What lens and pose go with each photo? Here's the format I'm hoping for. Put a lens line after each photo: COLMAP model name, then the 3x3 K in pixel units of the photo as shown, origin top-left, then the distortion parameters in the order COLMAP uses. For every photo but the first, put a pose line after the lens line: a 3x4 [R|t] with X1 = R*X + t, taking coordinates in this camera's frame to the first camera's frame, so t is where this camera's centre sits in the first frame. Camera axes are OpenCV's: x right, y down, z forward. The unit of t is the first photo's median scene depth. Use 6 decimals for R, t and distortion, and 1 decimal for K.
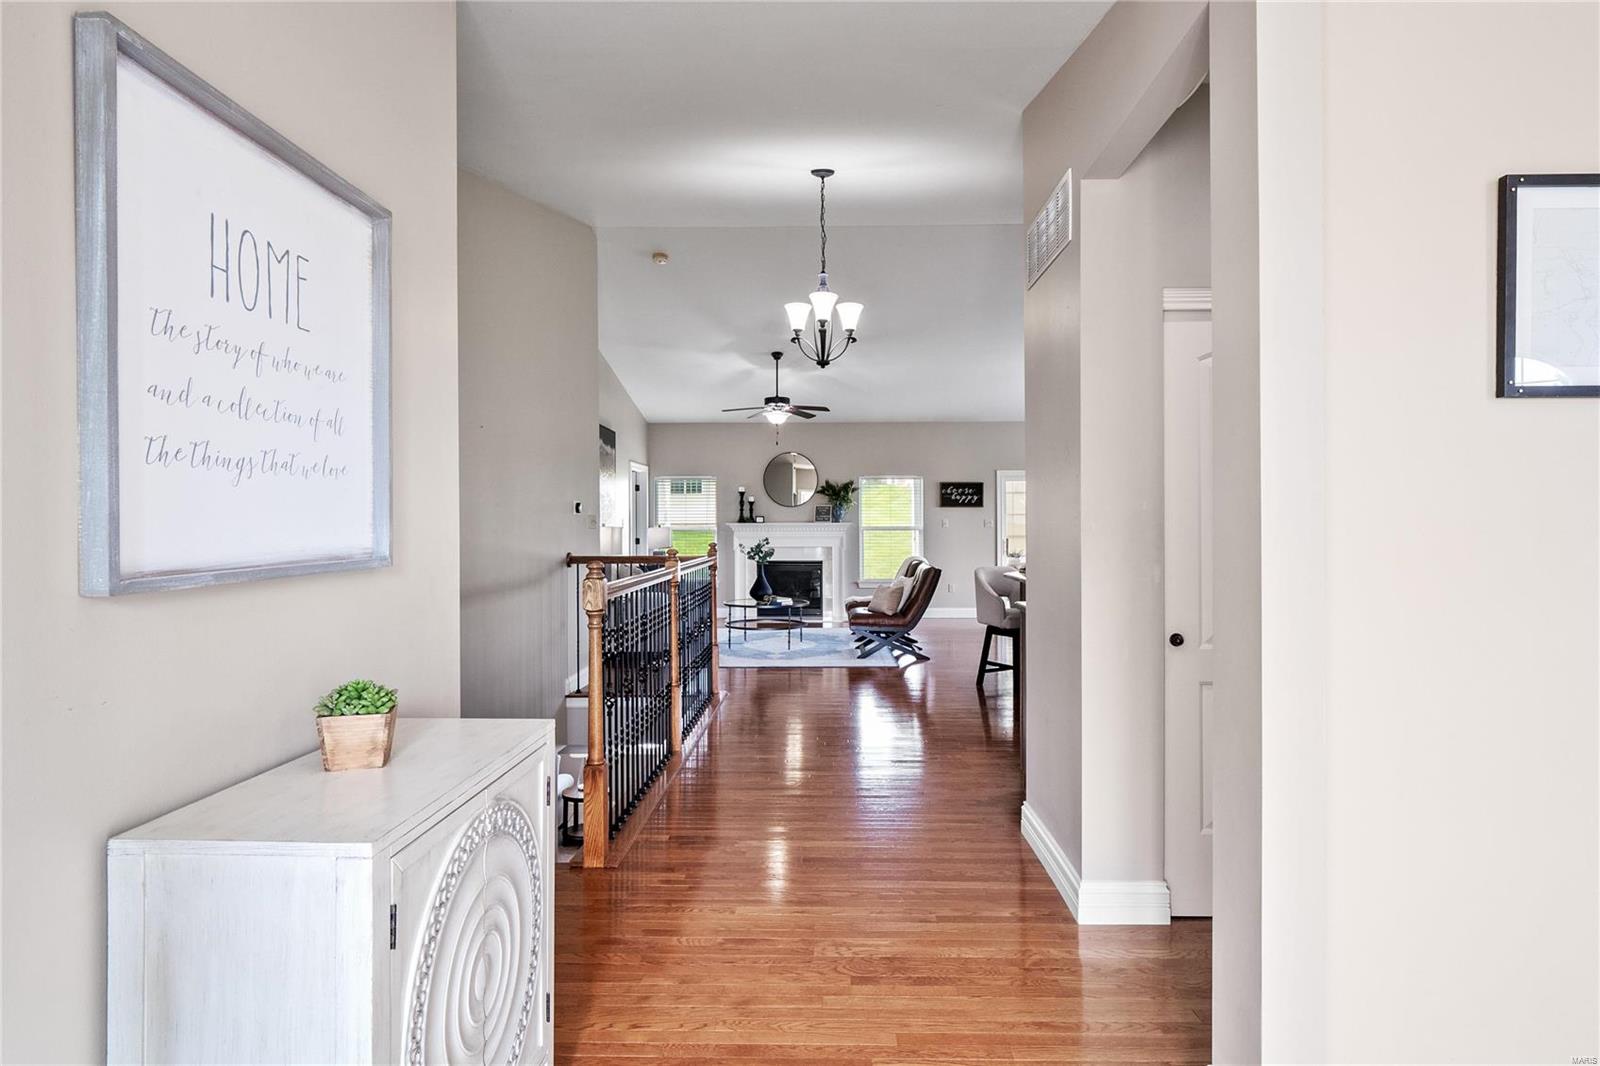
lens RADIAL K [[896.7, 0, 826.9], [0, 896.7, 527.6], [0, 0, 1]] dist [-0.014394, -0.002213]
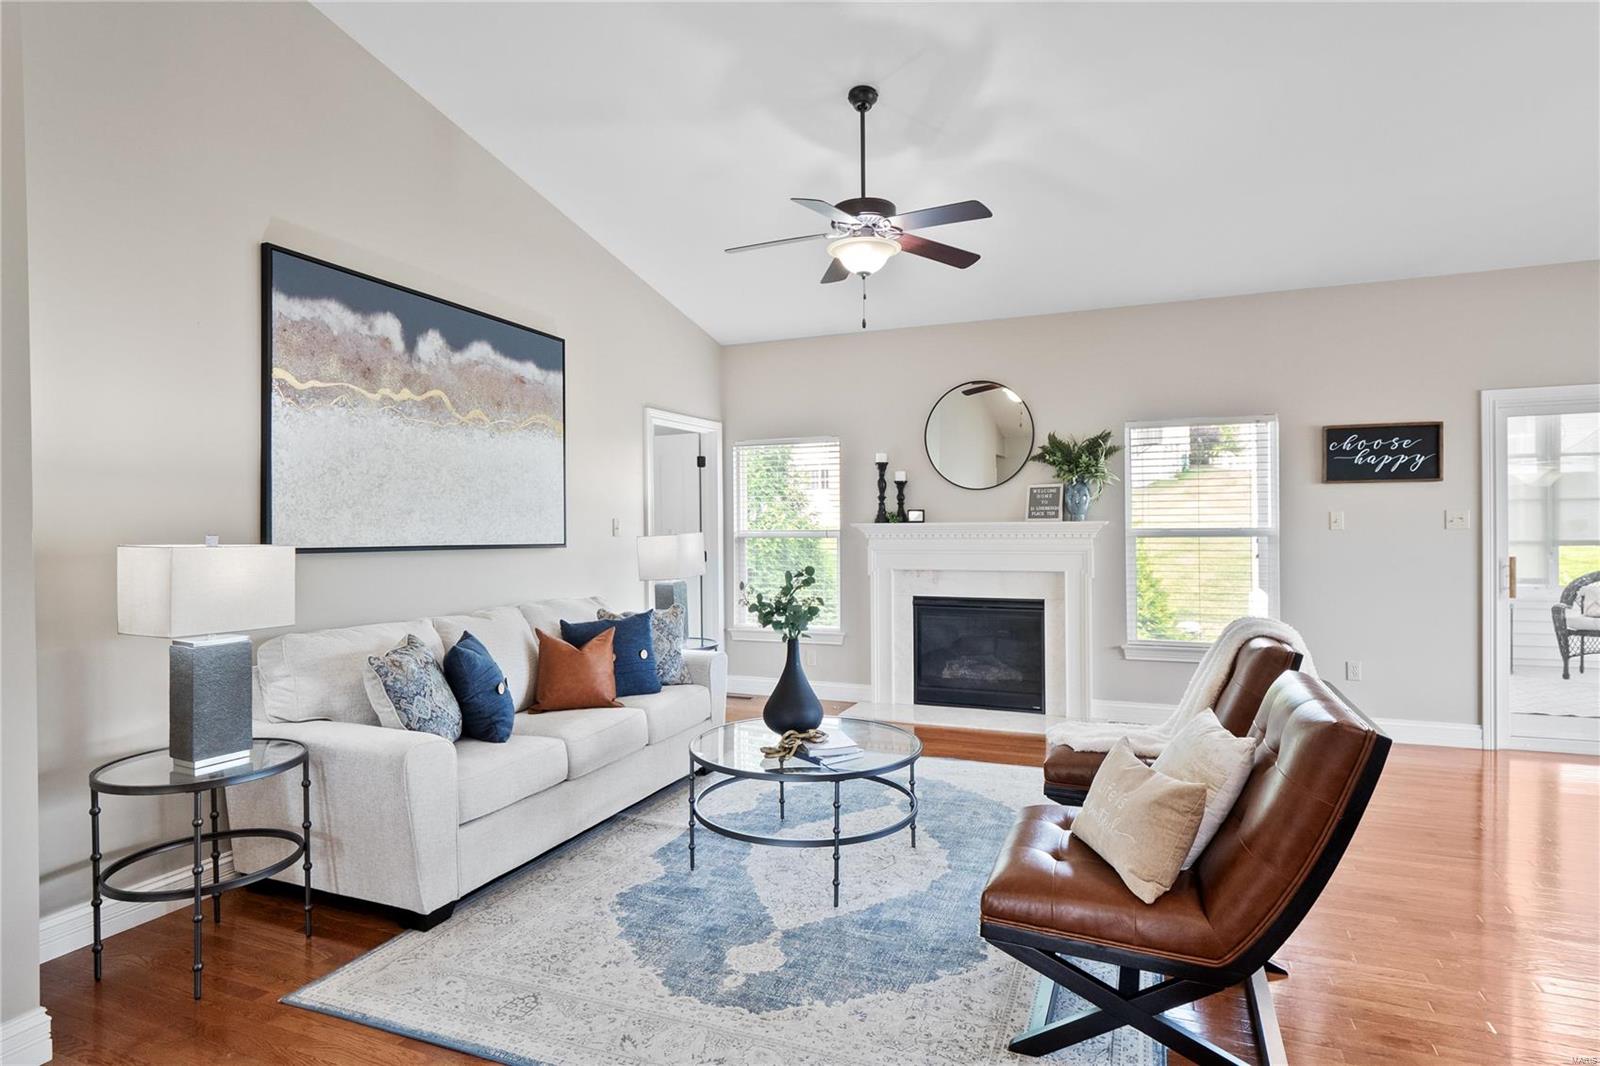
lens RADIAL K [[873.3, 0, 803.2], [0, 873.3, 531.3], [0, 0, 1]] dist [0.000465, -0.002353]
pose [[0.927398, -0.002854, -0.374066, 0.051022], [0.006470, 0.999944, 0.008410, -0.004946], [0.374021, -0.010220, 0.927364, 0.514882]]
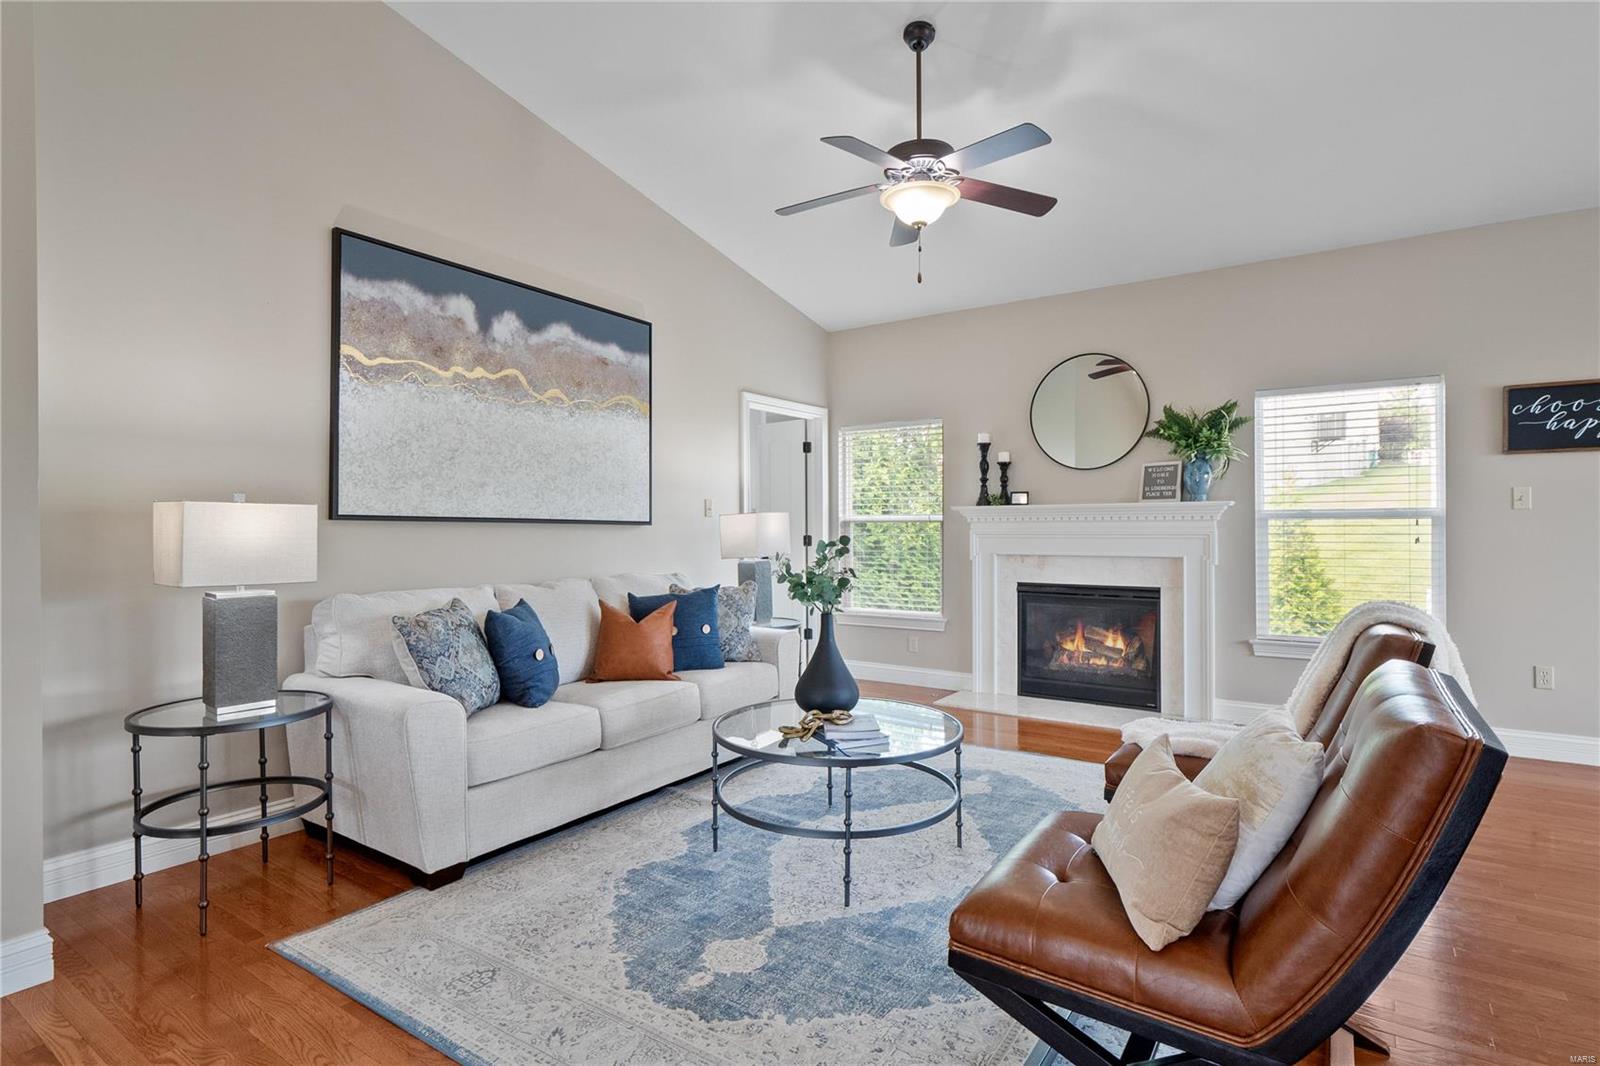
lens RADIAL K [[813.8, 0, 801.7], [0, 813.8, 532.4], [0, 0, 1]] dist [-0.006809, -0.001003]
pose [[0.830155, 0.001599, -0.557531, 0.072587], [0.002865, 0.999970, 0.007134, 0.005901], [0.557526, -0.007519, 0.830126, 0.566734]]
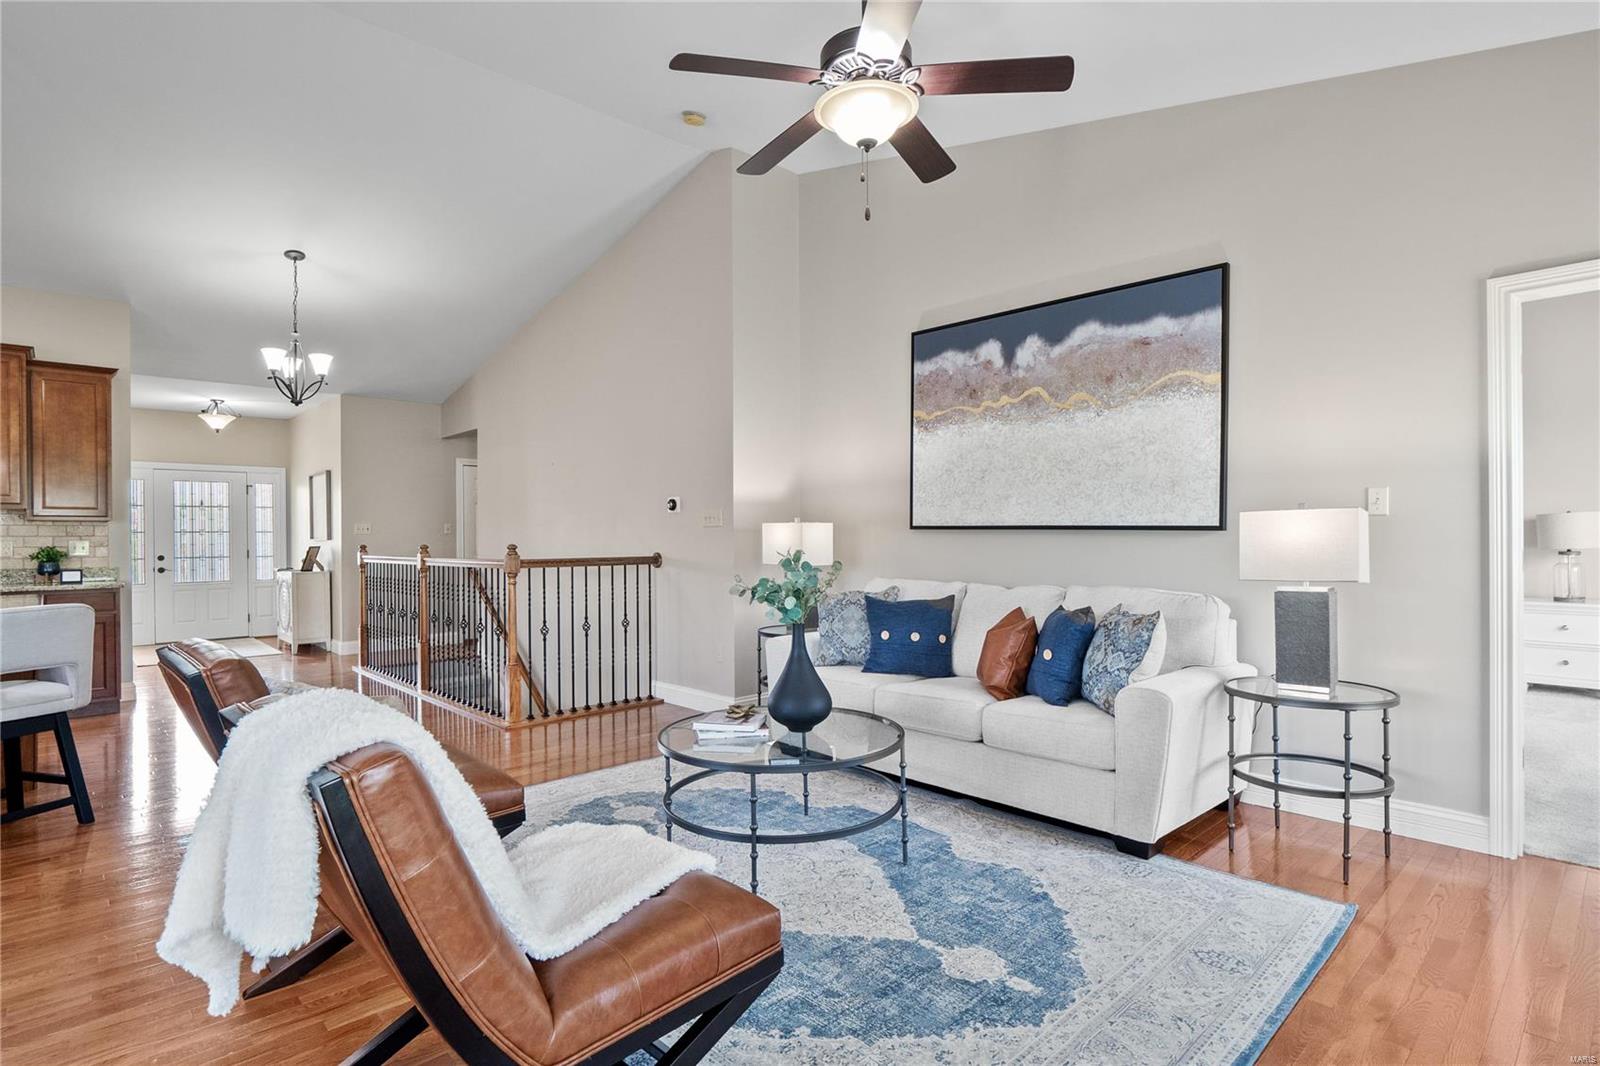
lens RADIAL K [[813.8, 0, 796.2], [0, 813.8, 538.8], [0, 0, 1]] dist [-0.006809, -0.001003]
pose [[-0.729990, 0.021642, -0.683115, 0.111512], [0.016979, 0.999764, 0.013531, 0.001577], [0.683246, -0.001721, -0.730186, 0.952631]]
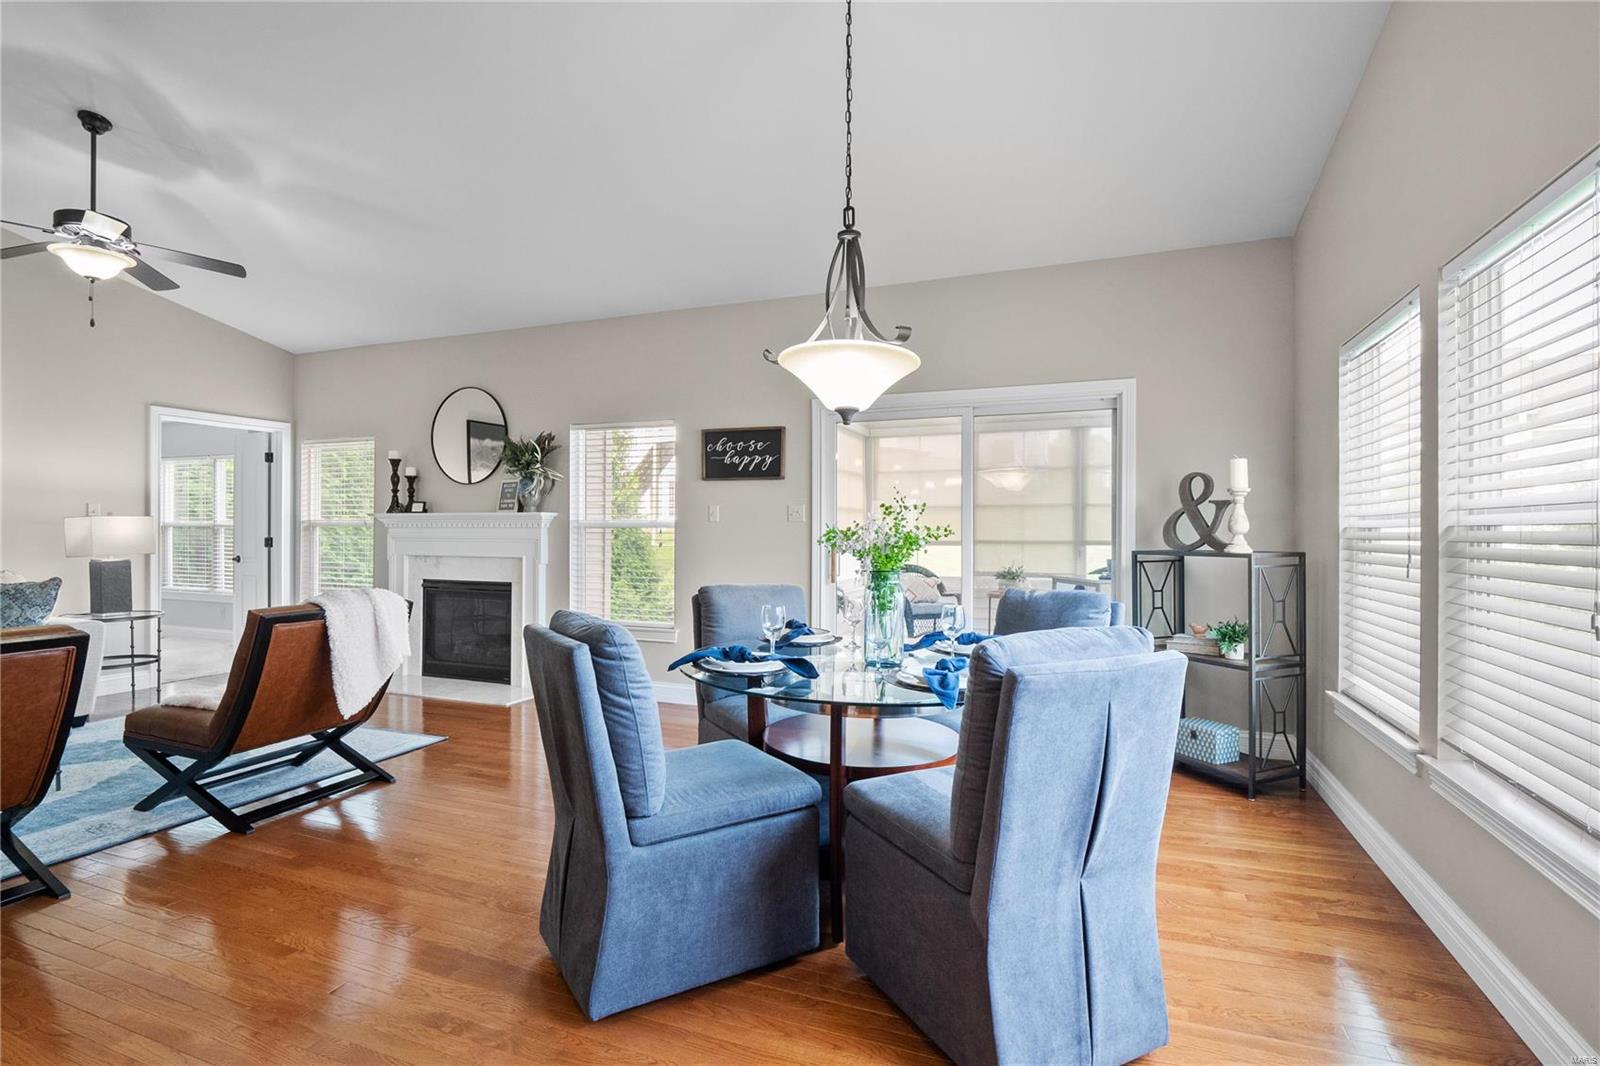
lens RADIAL K [[758.2, 0, 811.4], [0, 758.2, 535.7], [0, 0, 1]] dist [-0.016580, -0.001358]
pose [[0.938095, 0.009587, -0.346246, 0.326008], [-0.008200, 0.999951, 0.005470, 0.004475], [0.346282, -0.002293, 0.938128, 0.633566]]
